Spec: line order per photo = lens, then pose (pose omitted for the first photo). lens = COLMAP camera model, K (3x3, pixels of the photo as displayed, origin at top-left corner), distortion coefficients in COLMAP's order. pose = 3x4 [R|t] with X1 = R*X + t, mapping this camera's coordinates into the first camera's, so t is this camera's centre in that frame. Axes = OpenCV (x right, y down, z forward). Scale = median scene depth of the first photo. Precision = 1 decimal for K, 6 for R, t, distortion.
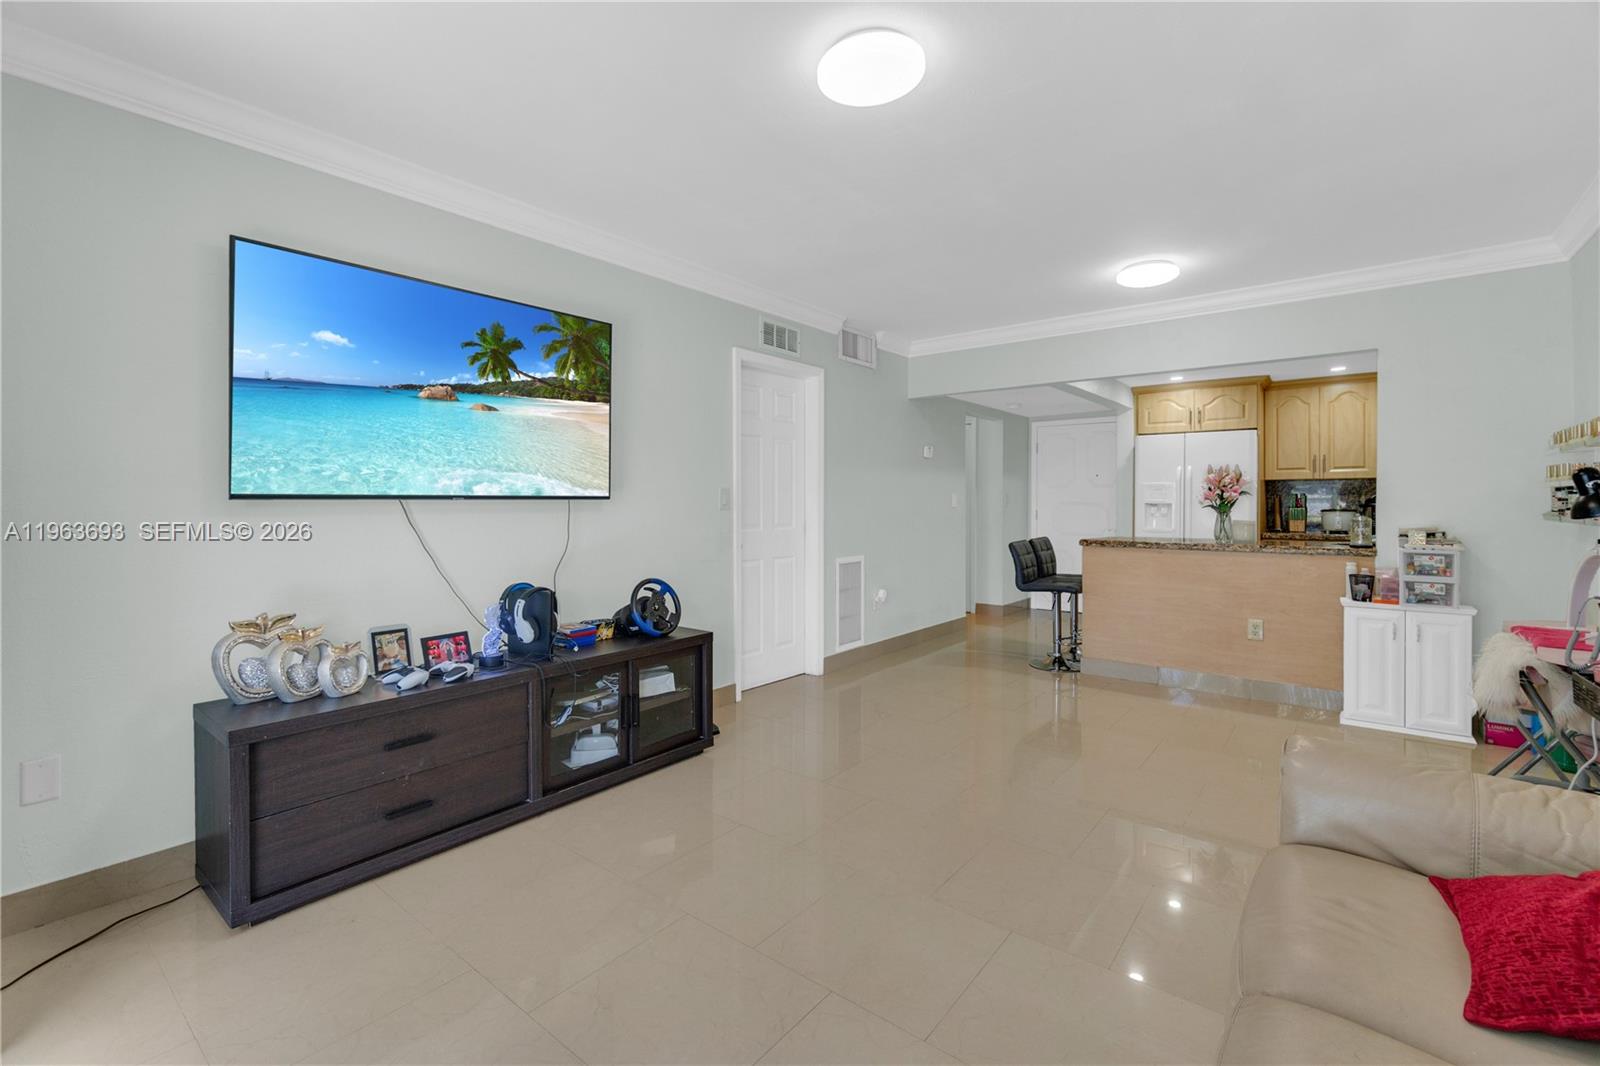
lens RADIAL K [[708.6, 0, 778.7], [0, 708.6, 504.1], [0, 0, 1]] dist [-0.003336, 0.001436]
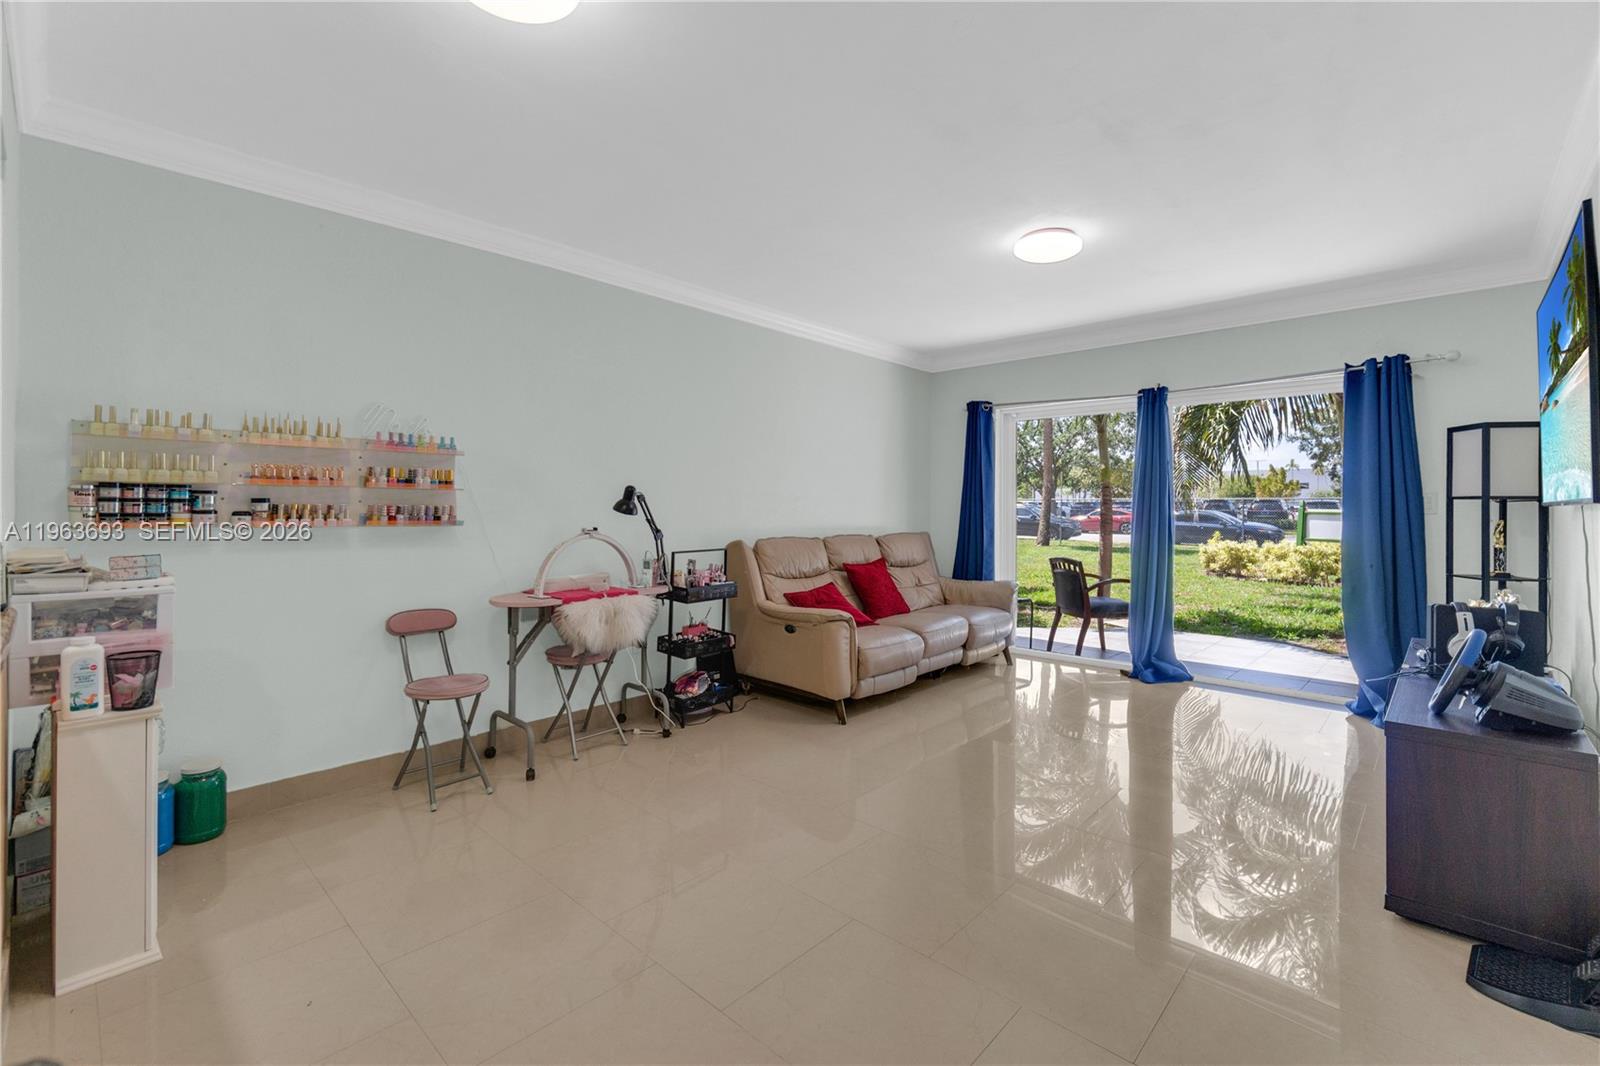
lens RADIAL K [[708.6, 0, 794.8], [0, 708.6, 495.5], [0, 0, 1]] dist [-0.003336, 0.001436]
pose [[-0.998022, -0.001277, 0.062856, 0.359961], [-0.002069, 0.999919, -0.012549, -0.003234], [-0.062835, -0.012654, -0.997944, 1.562888]]
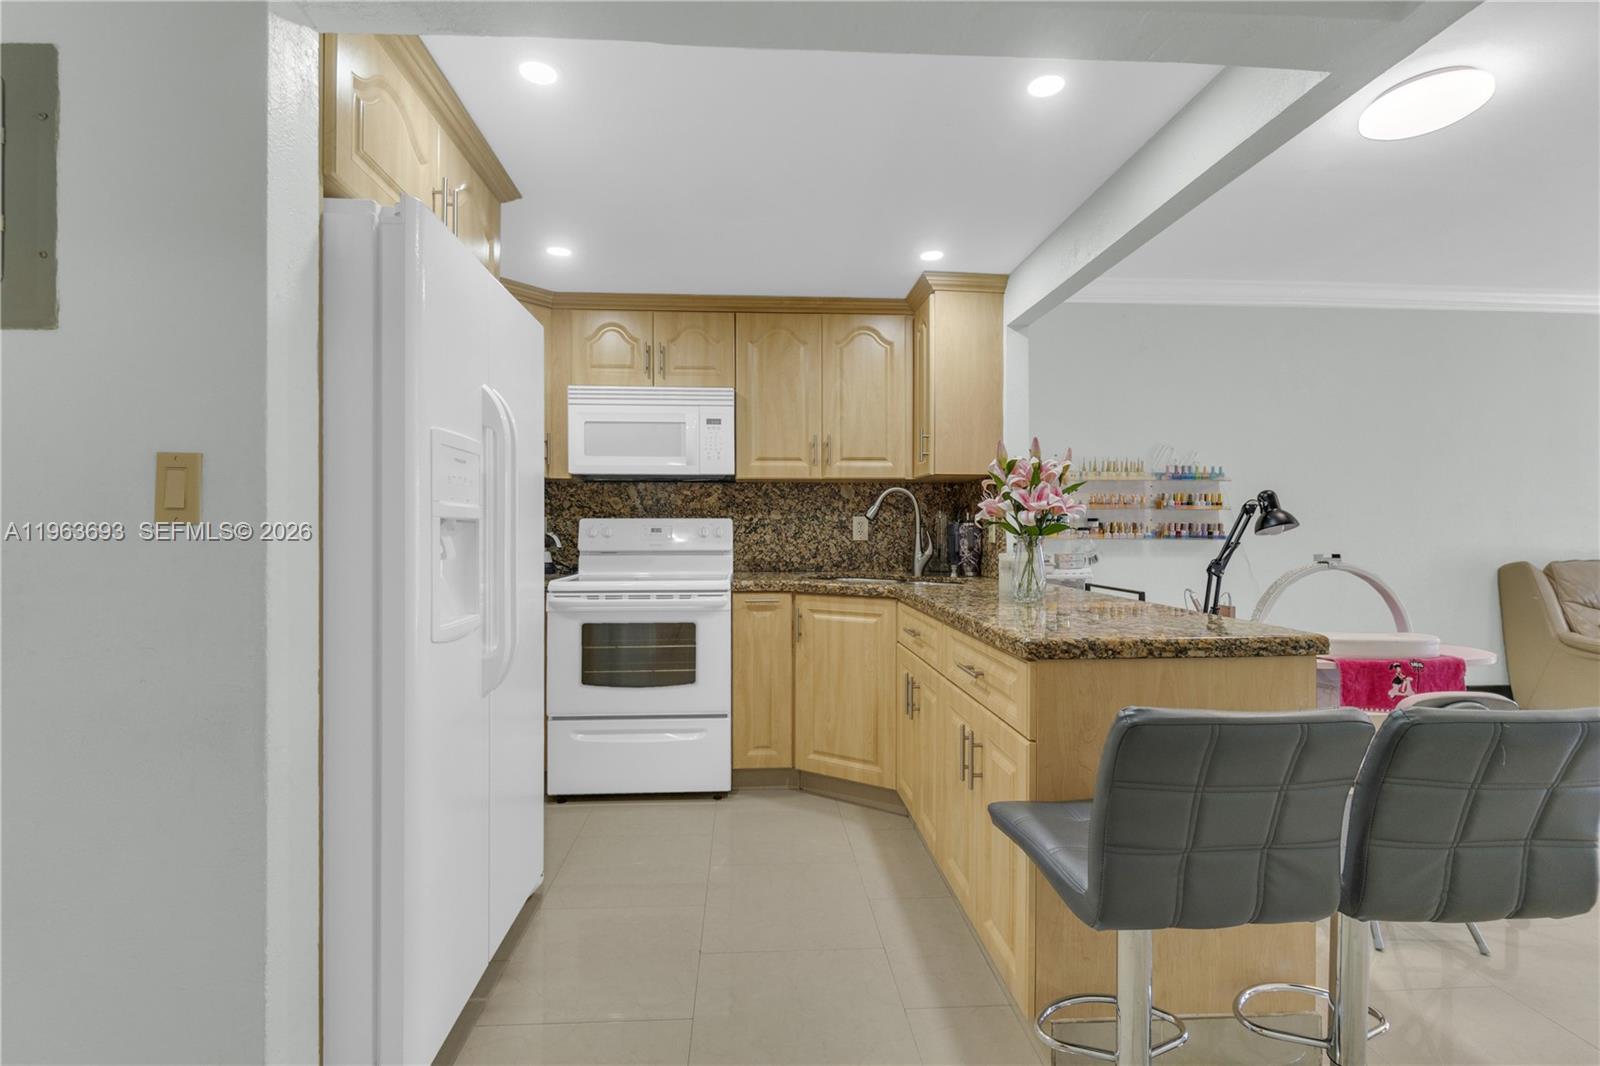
lens RADIAL K [[708.6, 0, 789.5], [0, 708.6, 534.2], [0, 0, 1]] dist [-0.003336, 0.001436]
pose [[-0.678972, -0.007175, 0.734129, 0.500080], [0.001073, 0.999941, 0.010765, 0.003646], [-0.734163, 0.008097, -0.678925, 1.918980]]
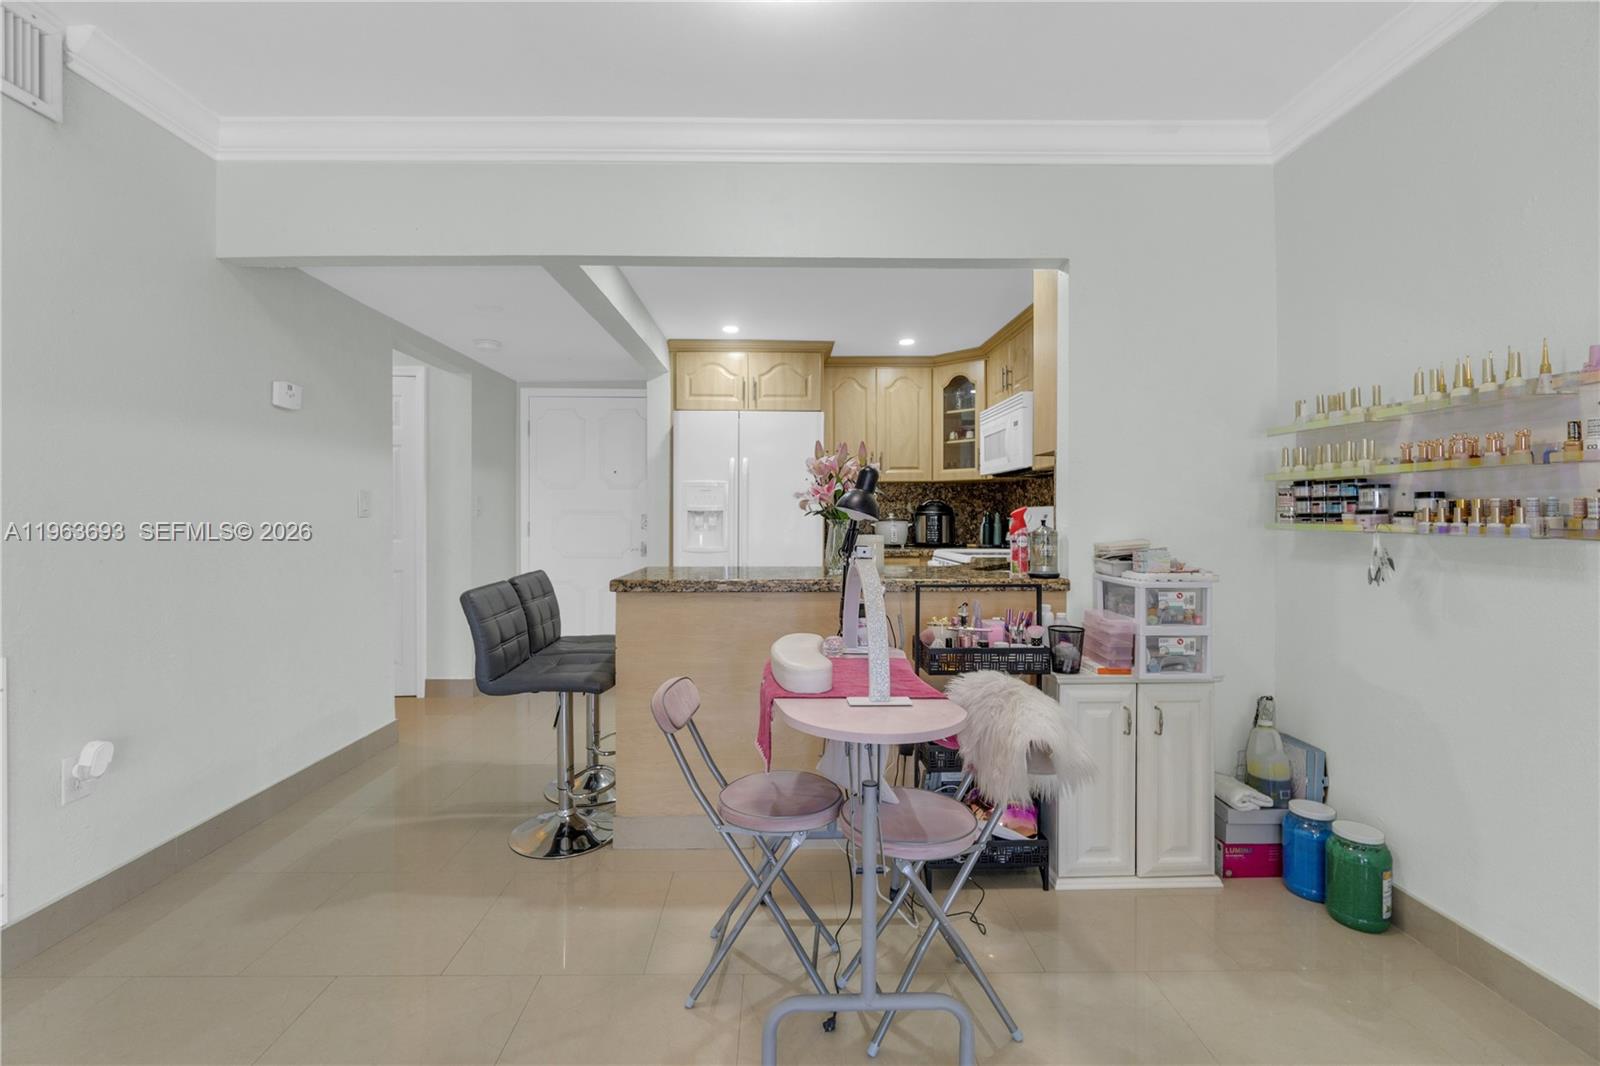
lens RADIAL K [[708.6, 0, 796.4], [0, 708.6, 517.7], [0, 0, 1]] dist [-0.003336, 0.001436]
pose [[0.760285, -0.001929, 0.649587, 0.283453], [0.002065, 0.999998, 0.000552, 0.009183], [-0.649586, 0.000921, 0.760287, 0.754103]]
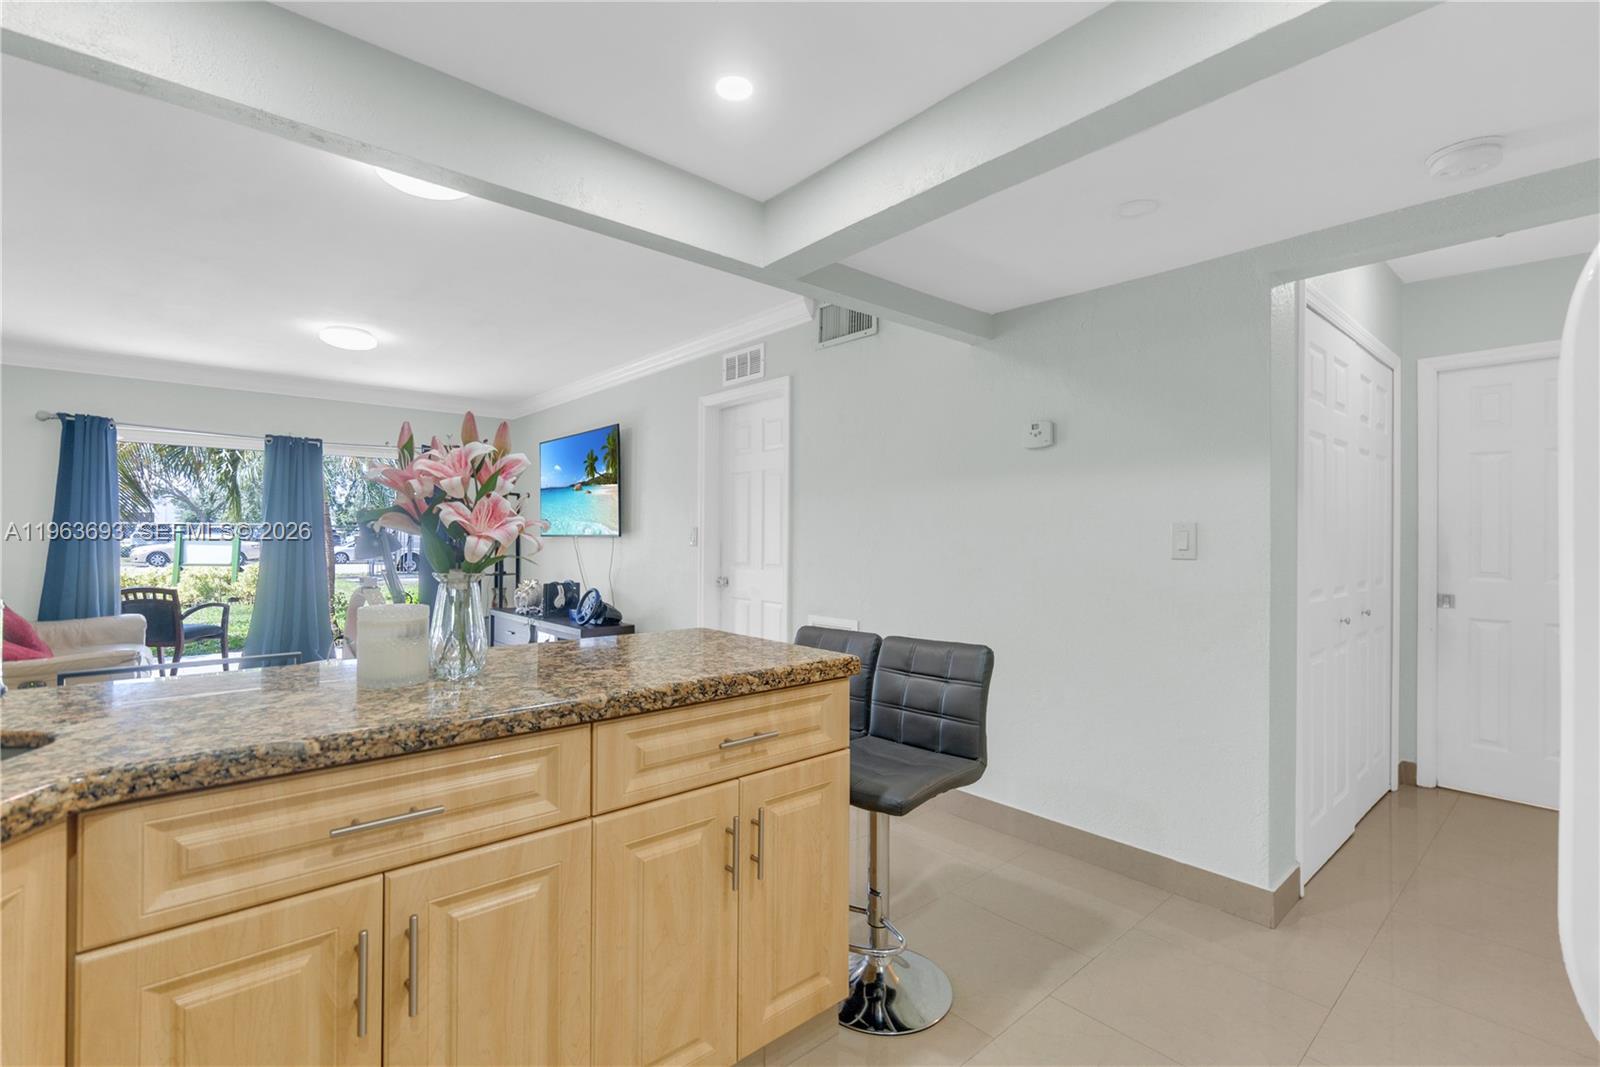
lens RADIAL K [[708.6, 0, 796.5], [0, 708.6, 533.1], [0, 0, 1]] dist [-0.003336, 0.001436]
pose [[-0.155161, -0.006257, -0.987869, 1.185438], [-0.009804, 0.999940, -0.004793, -0.009700], [0.987841, 0.008942, -0.155213, 1.567478]]
